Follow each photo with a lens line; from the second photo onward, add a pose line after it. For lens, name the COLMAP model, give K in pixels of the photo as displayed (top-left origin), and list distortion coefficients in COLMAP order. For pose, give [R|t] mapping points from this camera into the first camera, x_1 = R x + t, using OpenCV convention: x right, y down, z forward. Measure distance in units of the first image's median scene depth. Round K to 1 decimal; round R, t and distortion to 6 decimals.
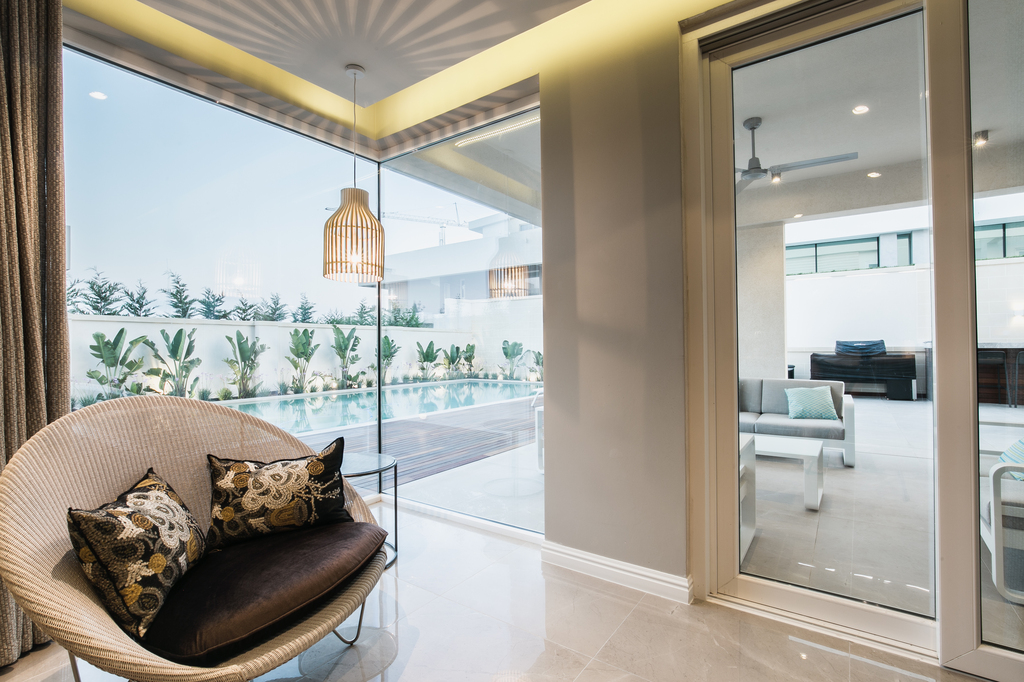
lens RADIAL K [[475.6, 0, 512.0], [0, 475.6, 341.0], [0, 0, 1]] dist [-0.017003, 0.001235]
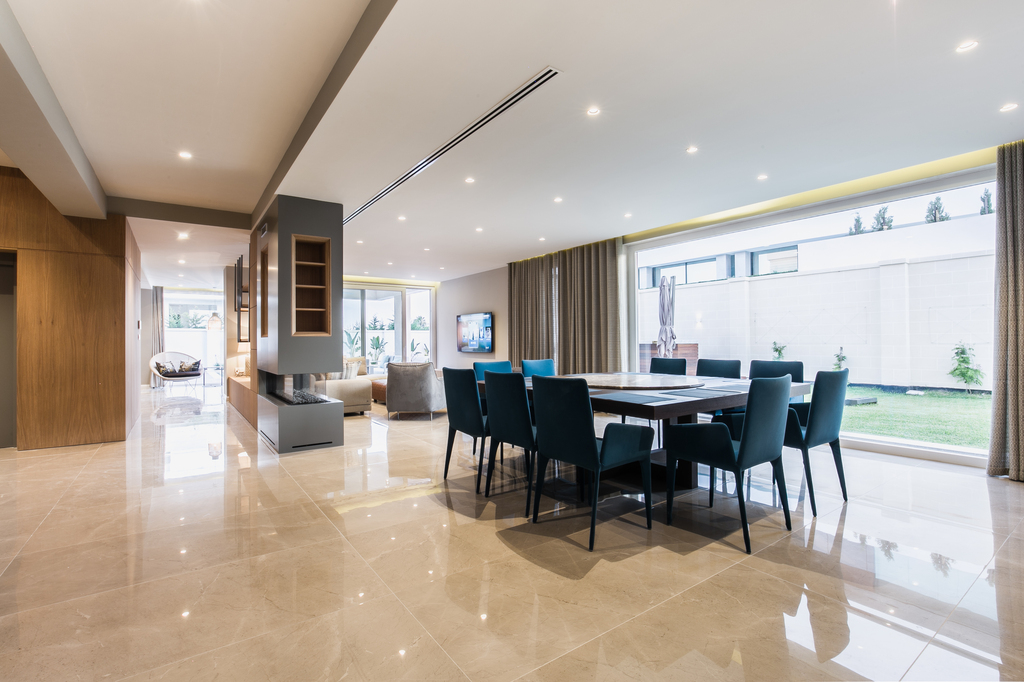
lens RADIAL K [[475.6, 0, 512.0], [0, 475.6, 341.0], [0, 0, 1]] dist [-0.017003, 0.001235]
pose [[0.946701, -0.001154, -0.322113, 1.097720], [0.005210, 0.999918, 0.011729, -0.015792], [0.322073, -0.012782, 0.946629, -0.698843]]
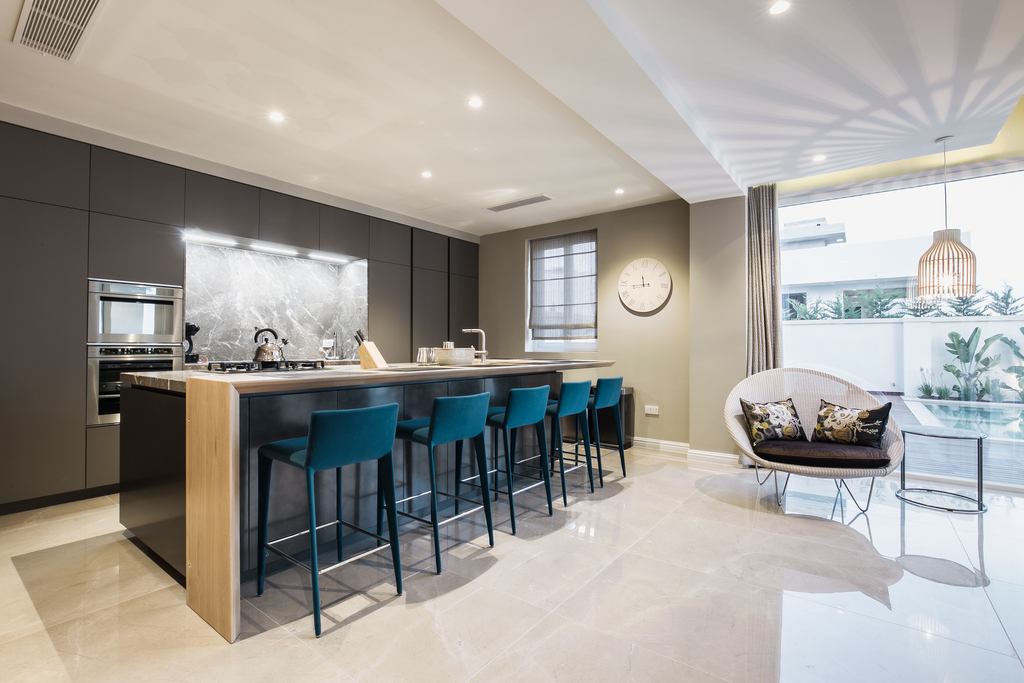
lens RADIAL K [[460.8, 0, 512.0], [0, 460.8, 341.5], [0, 0, 1]] dist [-0.013327, 0.000051]
pose [[-0.025854, -0.004541, -0.999655, 0.259664], [0.012164, 0.999914, -0.004856, -0.002746], [0.999592, -0.012286, -0.025796, -0.052389]]
